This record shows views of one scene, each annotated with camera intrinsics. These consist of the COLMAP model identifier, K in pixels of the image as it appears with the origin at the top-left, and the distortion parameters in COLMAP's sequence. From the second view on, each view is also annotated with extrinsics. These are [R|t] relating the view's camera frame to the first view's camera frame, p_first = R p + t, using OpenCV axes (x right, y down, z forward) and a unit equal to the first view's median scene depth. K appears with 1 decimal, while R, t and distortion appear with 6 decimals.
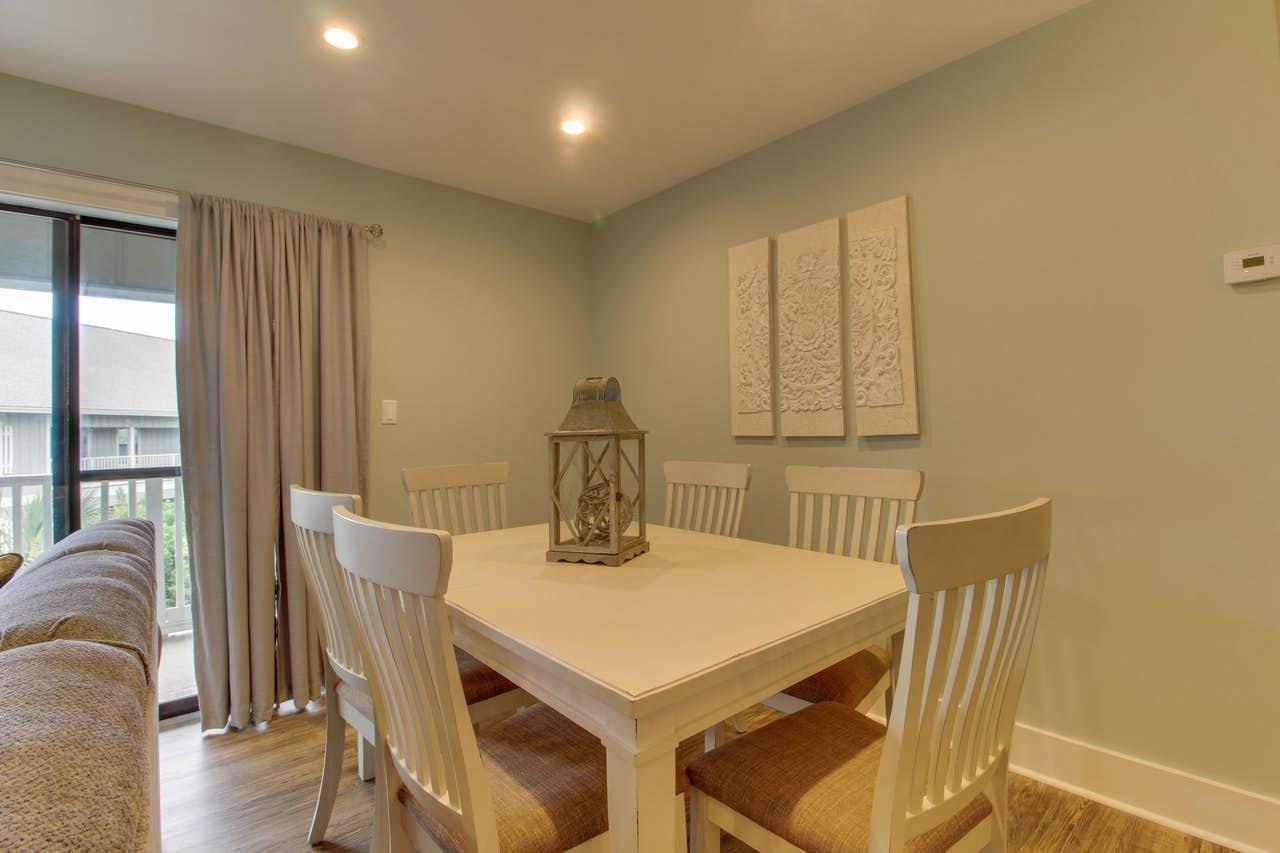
lens RADIAL K [[611.7, 0, 623.0], [0, 611.7, 419.6], [0, 0, 1]] dist [-0.002867, -0.000576]
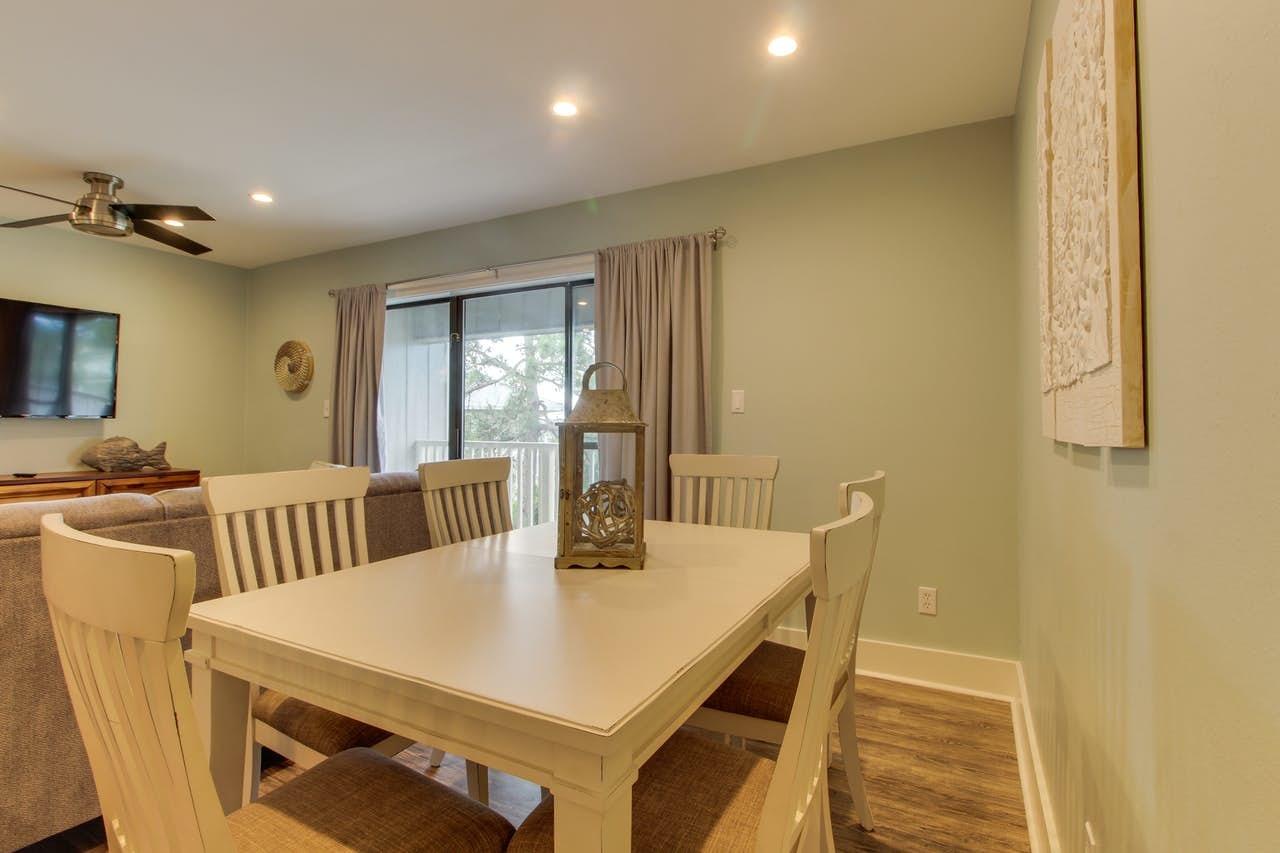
lens RADIAL K [[611.7, 0, 623.0], [0, 611.7, 419.6], [0, 0, 1]] dist [-0.002867, -0.000576]
pose [[0.356794, 0.012110, -0.934105, 0.629191], [0.004178, 0.999885, 0.014559, -0.000671], [0.934174, -0.009097, 0.356702, 0.542428]]
